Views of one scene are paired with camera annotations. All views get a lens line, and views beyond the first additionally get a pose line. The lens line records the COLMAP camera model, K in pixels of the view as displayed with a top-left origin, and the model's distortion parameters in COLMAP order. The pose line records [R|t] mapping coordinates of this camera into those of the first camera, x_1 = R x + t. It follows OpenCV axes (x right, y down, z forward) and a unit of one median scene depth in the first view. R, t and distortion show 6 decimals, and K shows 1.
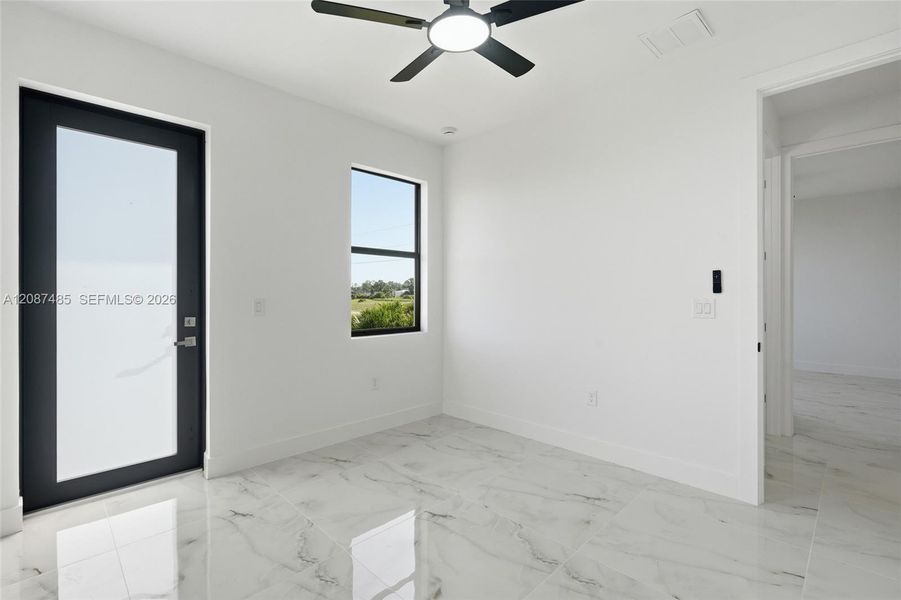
lens RADIAL K [[408.2, 0, 448.9], [0, 408.2, 293.9], [0, 0, 1]] dist [0.000051, 0.000373]
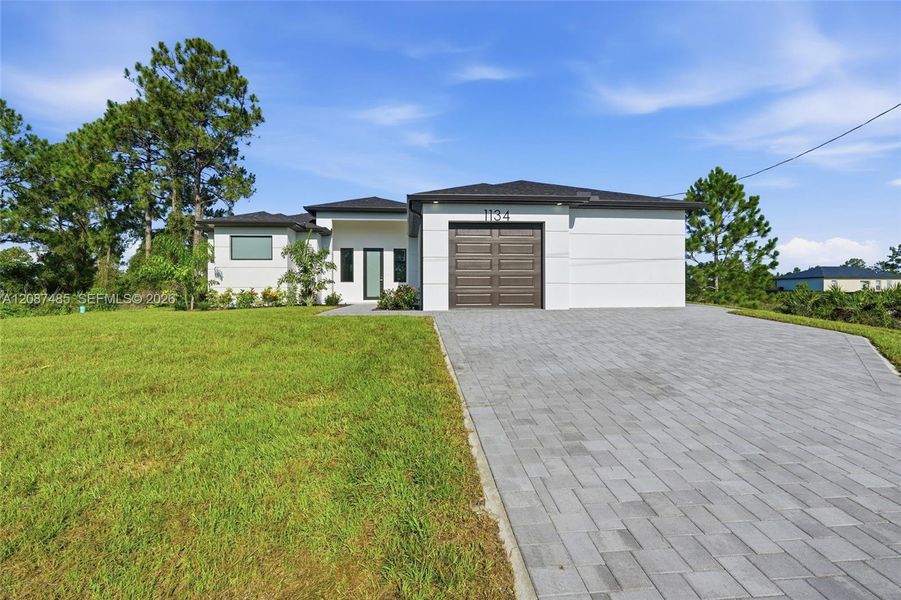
lens RADIAL K [[408.2, 0, 448.9], [0, 408.2, 293.9], [0, 0, 1]] dist [0.000051, 0.000373]
pose [[0.776682, 0.007950, -0.629842, 4.373105], [-0.005544, 0.999968, 0.005785, 0.290278], [0.629868, -0.001002, 0.776701, -3.437062]]
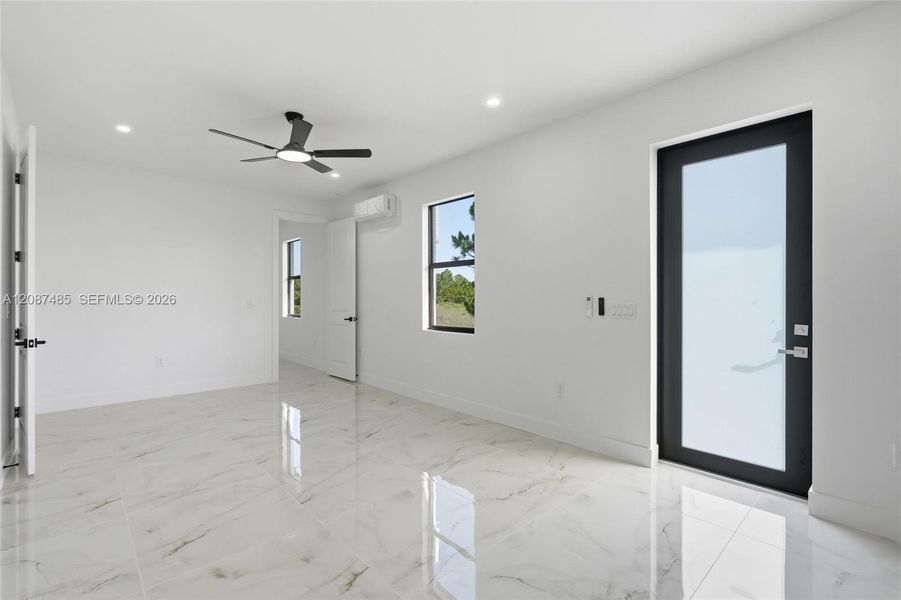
lens RADIAL K [[403.4, 0, 450.5], [0, 403.4, 300.0], [0, 0, 1]] dist [0.003051, 0.000447]
pose [[-0.007529, 0.004262, -0.999963, 0.258697], [0.000025, 0.999991, 0.004262, -0.000407], [0.999972, 0.000007, -0.007529, 0.246599]]
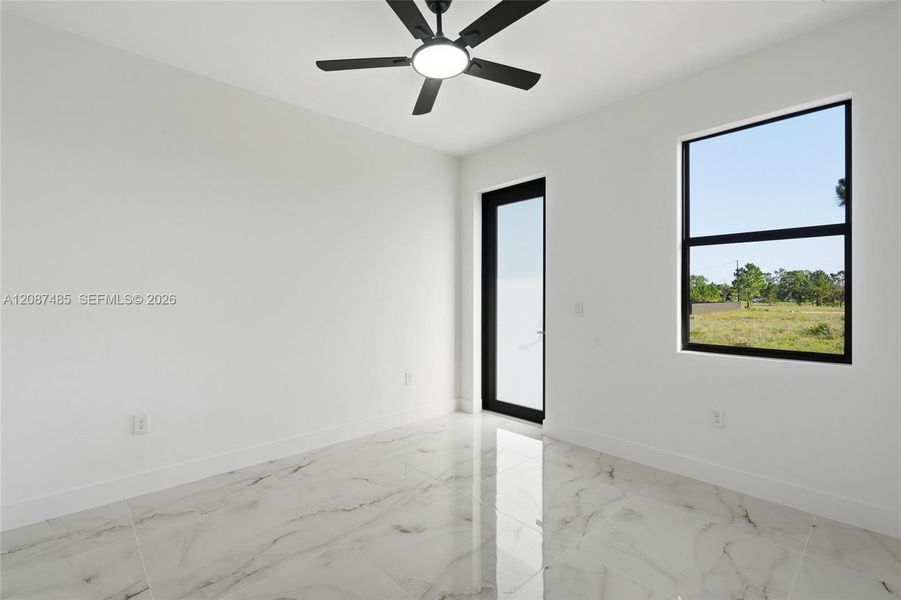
lens RADIAL K [[403.4, 0, 450.5], [0, 403.4, 300.0], [0, 0, 1]] dist [0.003051, 0.000447]
pose [[-0.011346, 0.008201, -0.999902, 0.733374], [0.002443, 0.999964, 0.008174, -0.004135], [0.999933, -0.002350, -0.011366, 0.695511]]
